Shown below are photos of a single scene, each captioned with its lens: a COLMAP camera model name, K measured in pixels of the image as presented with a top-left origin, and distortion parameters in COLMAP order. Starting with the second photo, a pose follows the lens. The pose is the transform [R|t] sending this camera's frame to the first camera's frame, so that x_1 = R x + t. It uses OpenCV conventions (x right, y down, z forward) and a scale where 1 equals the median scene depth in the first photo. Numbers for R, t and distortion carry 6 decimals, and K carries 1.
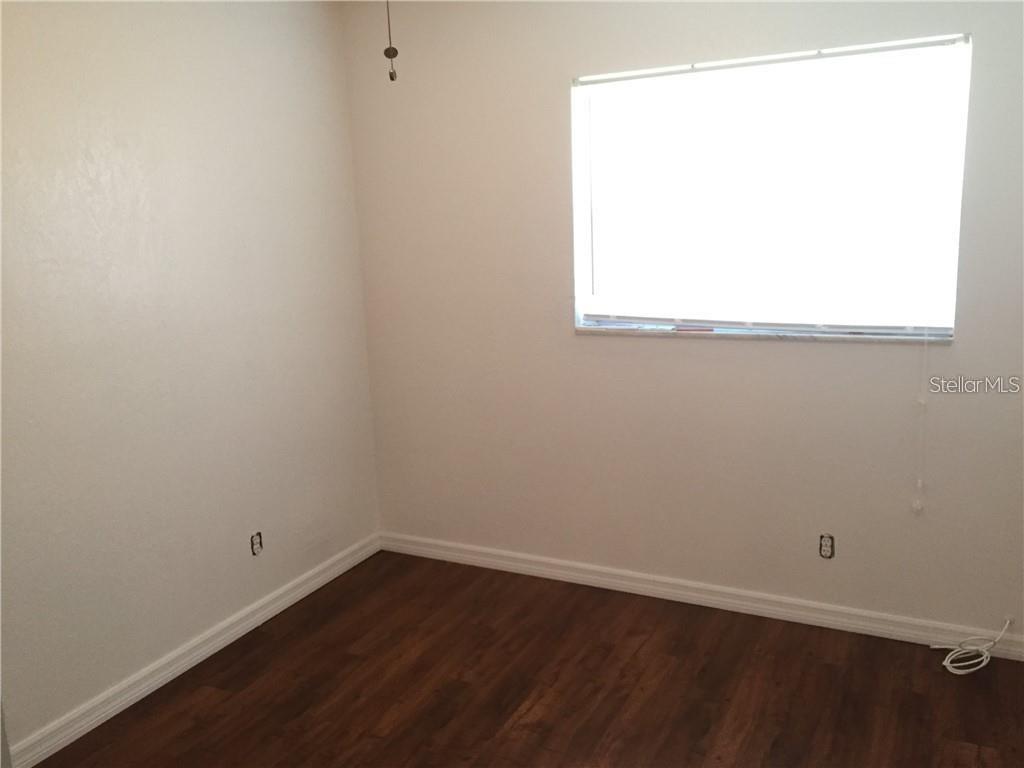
lens RADIAL K [[865.8, 0, 512.0], [0, 865.8, 384.0], [0, 0, 1]] dist [0.000755, 0.001605]
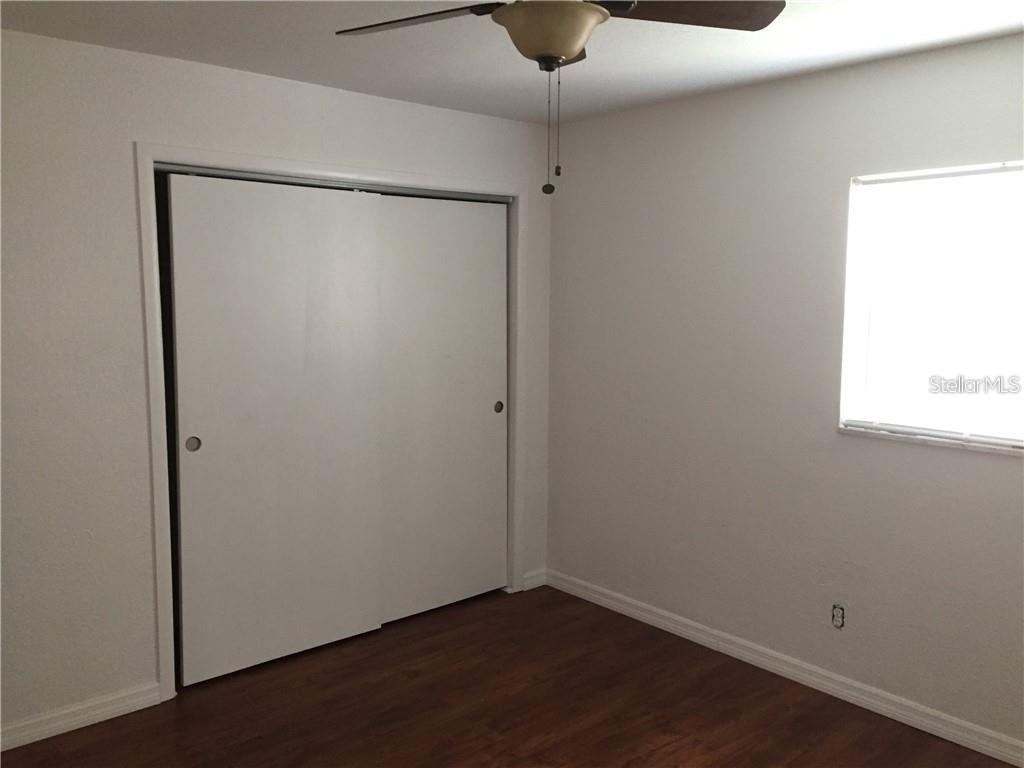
lens RADIAL K [[865.8, 0, 512.0], [0, 865.8, 384.0], [0, 0, 1]] dist [0.000755, 0.001605]
pose [[0.926046, 0.090220, -0.366470, 0.205898], [-0.124593, 0.989650, -0.071201, 0.014766], [0.356253, 0.111595, 0.927702, -0.114582]]
